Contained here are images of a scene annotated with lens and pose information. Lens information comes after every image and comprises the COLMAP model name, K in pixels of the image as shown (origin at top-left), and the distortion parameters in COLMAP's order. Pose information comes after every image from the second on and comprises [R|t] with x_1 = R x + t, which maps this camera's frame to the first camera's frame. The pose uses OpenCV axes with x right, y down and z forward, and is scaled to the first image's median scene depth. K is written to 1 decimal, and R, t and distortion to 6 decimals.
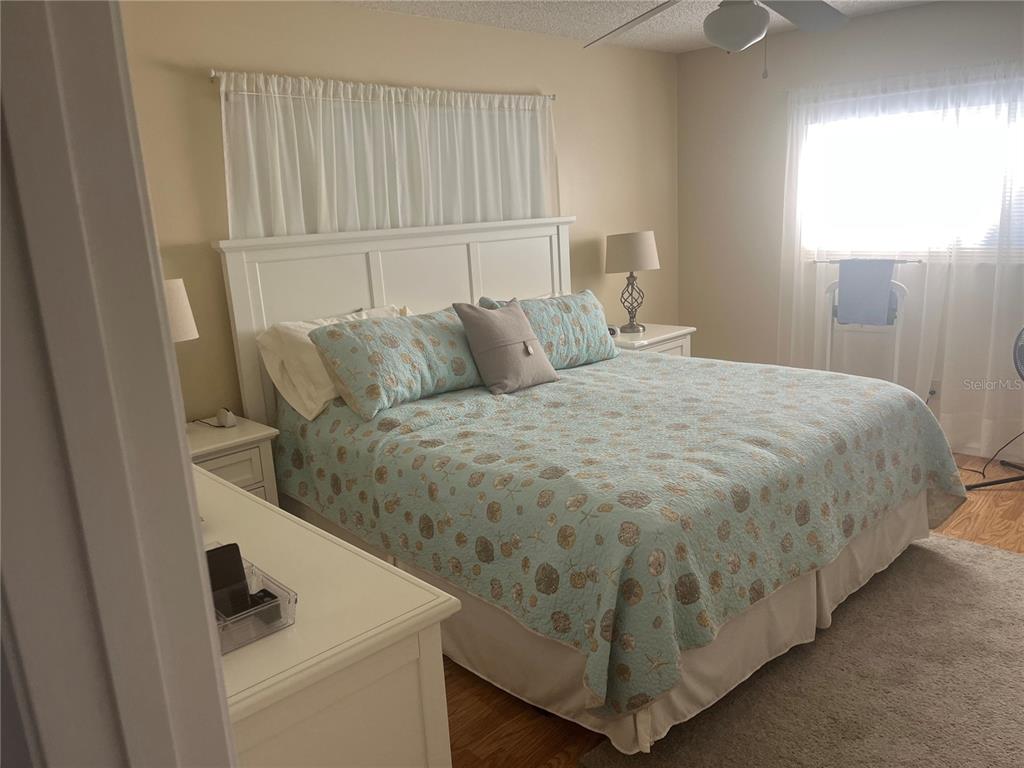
lens RADIAL K [[778.3, 0, 511.2], [0, 778.3, 383.4], [0, 0, 1]] dist [0.032637, -0.037323]
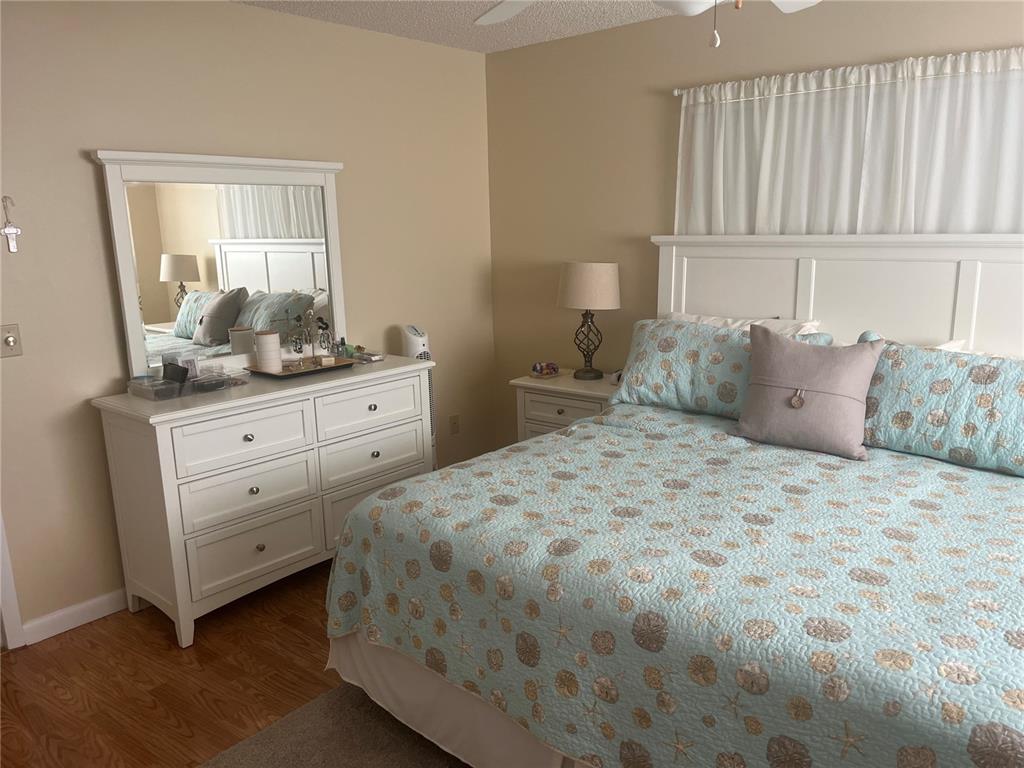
lens RADIAL K [[778.3, 0, 511.1], [0, 778.3, 386.7], [0, 0, 1]] dist [0.032637, -0.037323]
pose [[0.098500, 0.259453, -0.960719, 0.811940], [-0.204511, 0.950085, 0.235613, -0.199187], [0.973896, 0.173270, 0.146645, 0.649970]]
